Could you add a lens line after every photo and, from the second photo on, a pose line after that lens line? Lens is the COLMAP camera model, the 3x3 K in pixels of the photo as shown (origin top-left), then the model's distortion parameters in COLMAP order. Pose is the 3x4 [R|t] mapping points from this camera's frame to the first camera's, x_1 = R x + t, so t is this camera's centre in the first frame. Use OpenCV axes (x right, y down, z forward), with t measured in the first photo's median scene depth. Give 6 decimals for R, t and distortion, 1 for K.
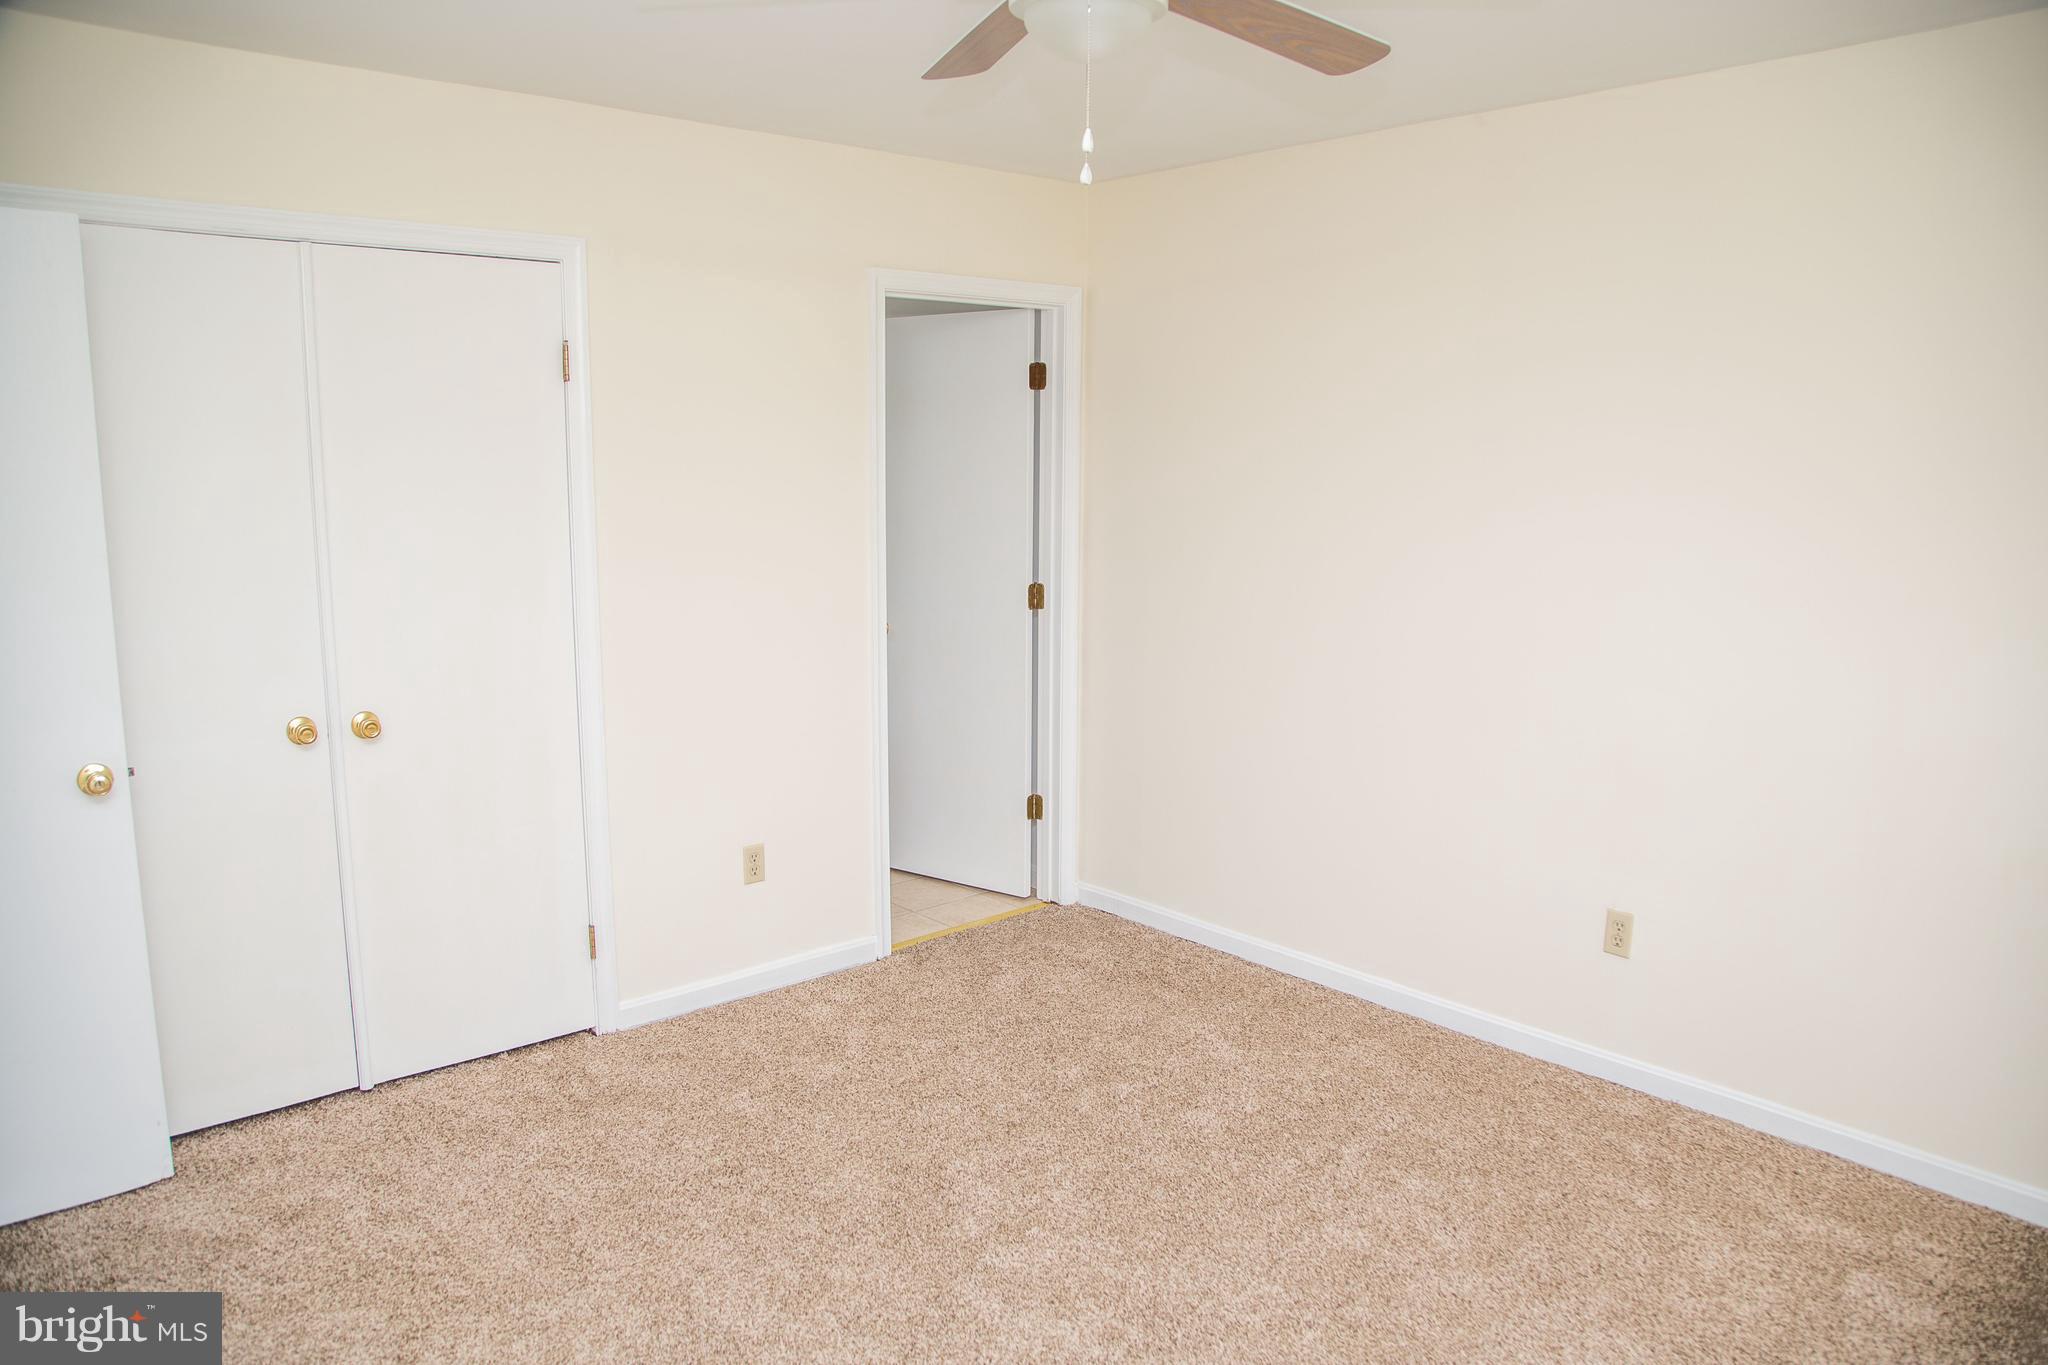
lens RADIAL K [[1412.7, 0, 1032.5], [0, 1412.7, 685.2], [0, 0, 1]] dist [-0.126029, 0.071841]
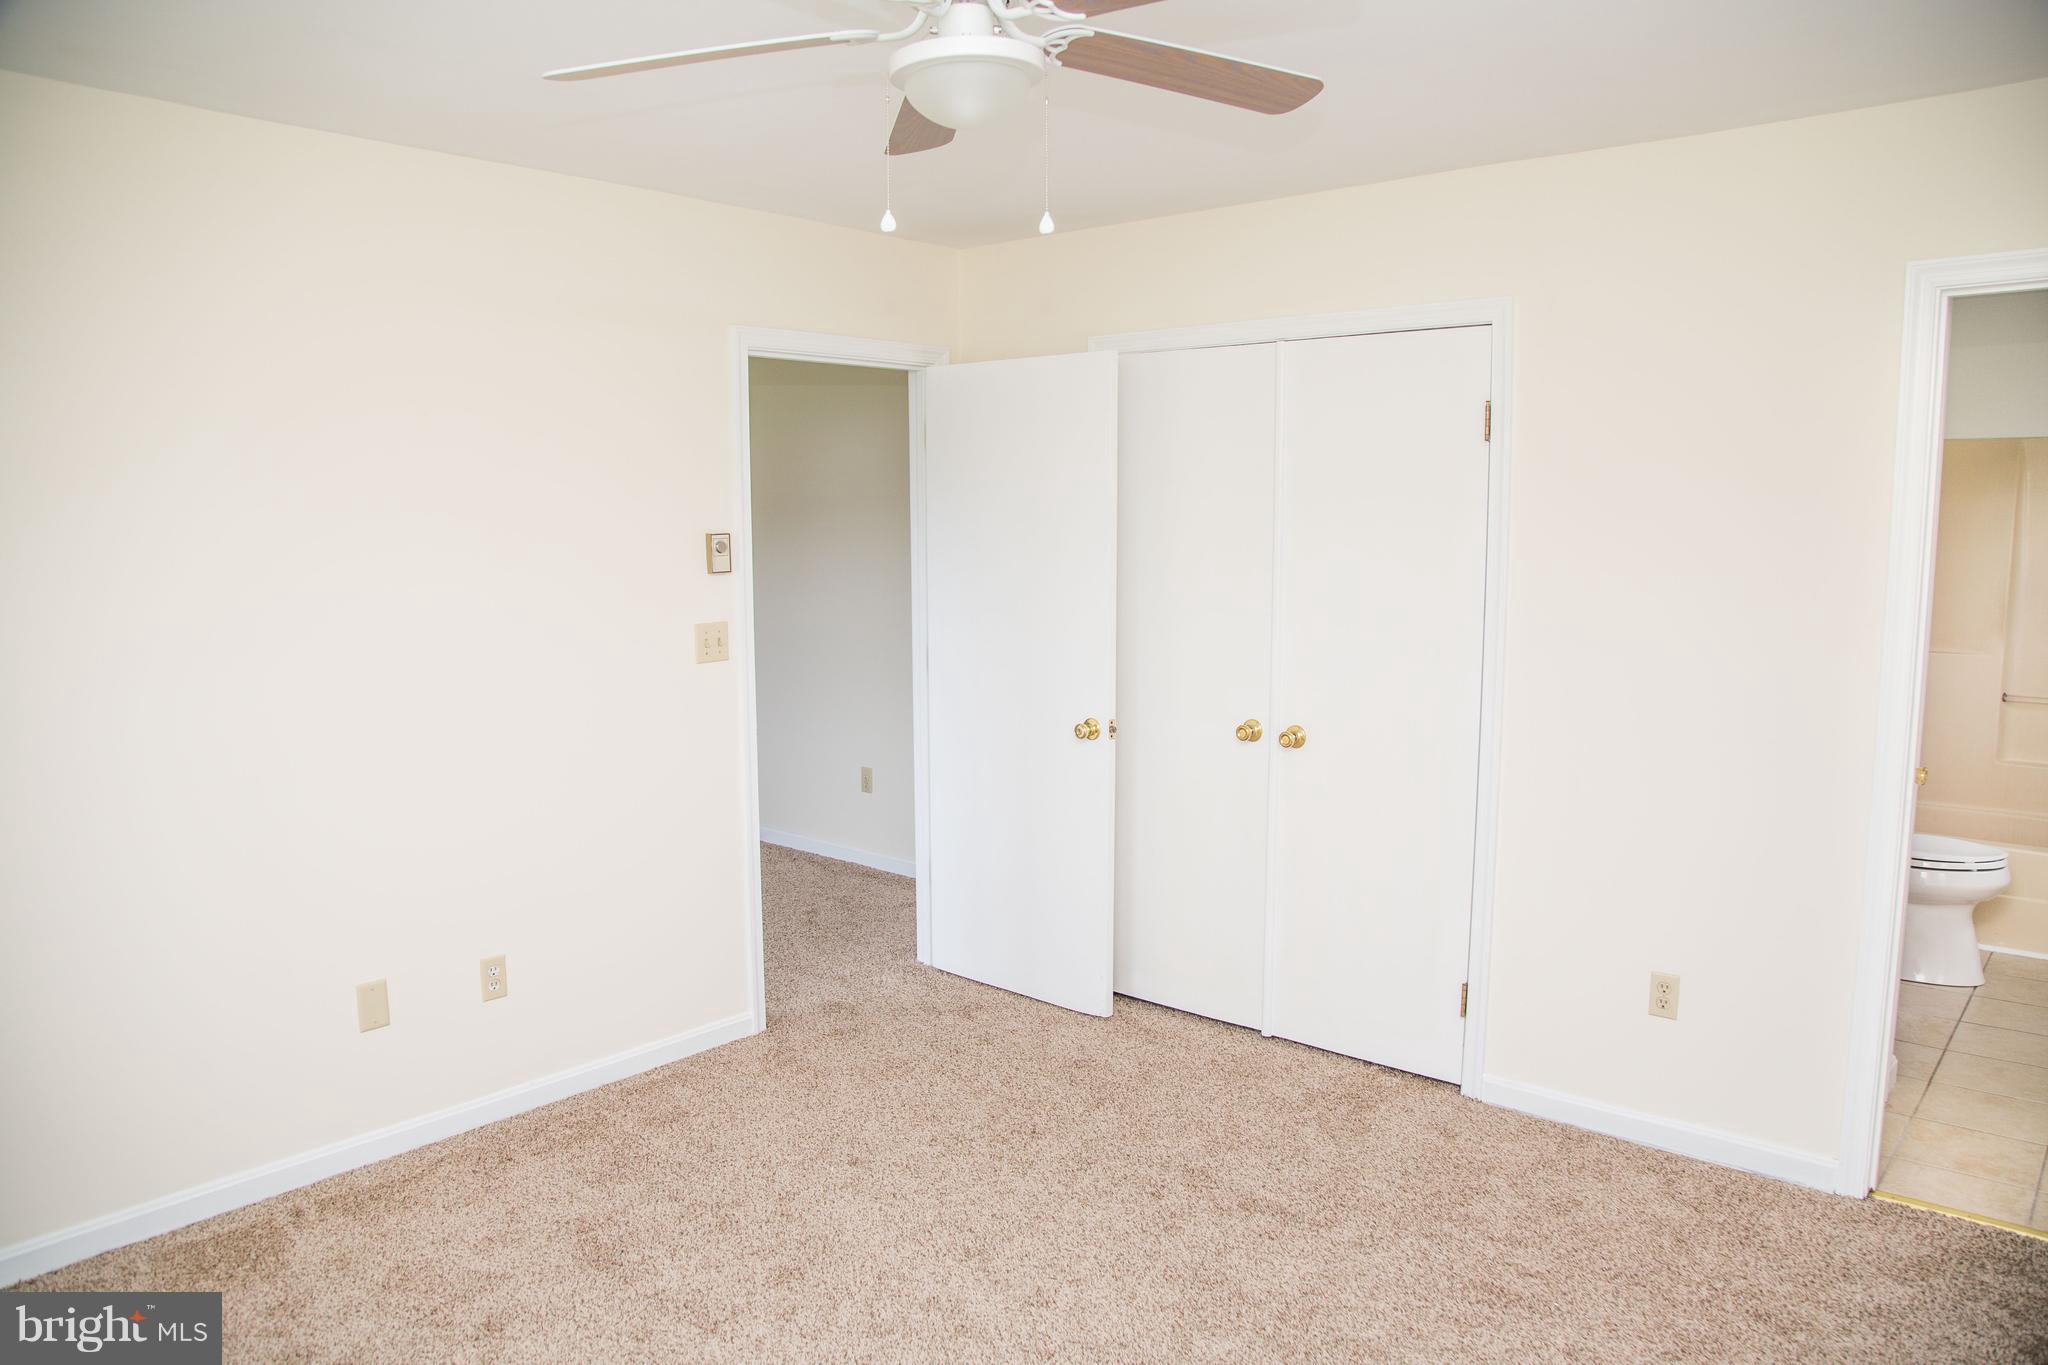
lens RADIAL K [[1412.7, 0, 1032.5], [0, 1412.7, 685.2], [0, 0, 1]] dist [-0.126029, 0.071841]
pose [[0.128933, 0.118304, -0.984571, 0.617956], [-0.158283, 0.982584, 0.097338, -0.087749], [0.978940, 0.143291, 0.145413, 0.537403]]
